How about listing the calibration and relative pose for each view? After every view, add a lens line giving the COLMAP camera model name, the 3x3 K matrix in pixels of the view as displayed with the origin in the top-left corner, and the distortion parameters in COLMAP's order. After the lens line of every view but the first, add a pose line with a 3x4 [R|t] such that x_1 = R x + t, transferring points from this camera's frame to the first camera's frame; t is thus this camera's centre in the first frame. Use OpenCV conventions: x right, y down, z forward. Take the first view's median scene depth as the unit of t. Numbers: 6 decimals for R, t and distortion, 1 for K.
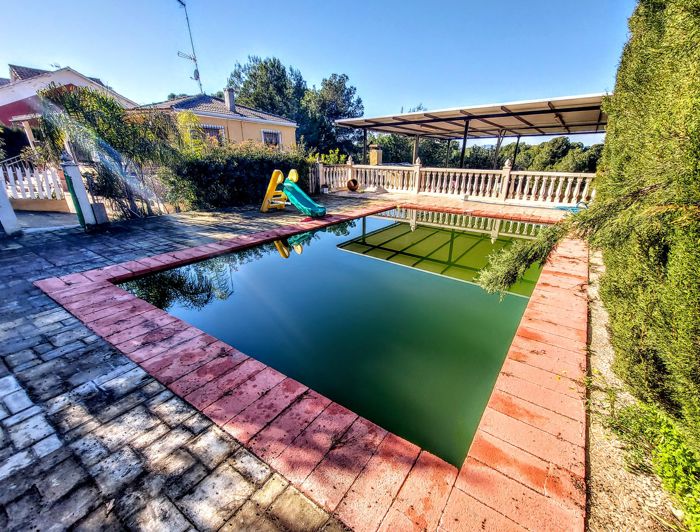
lens RADIAL K [[303.4, 0, 351.6], [0, 303.4, 272.6], [0, 0, 1]] dist [0.004955, -0.000133]
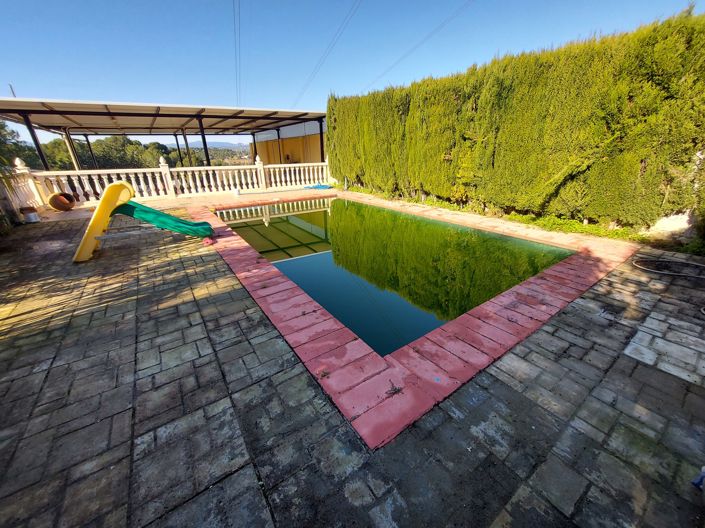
lens RADIAL K [[280.5, 0, 351.7], [0, 280.5, 261.0], [0, 0, 1]] dist [0.007568, -0.000471]
pose [[0.351890, -0.357955, 0.864894, -1.891009], [0.357183, 0.905424, 0.229407, -0.473375], [-0.865213, 0.228199, 0.446465, 1.117786]]
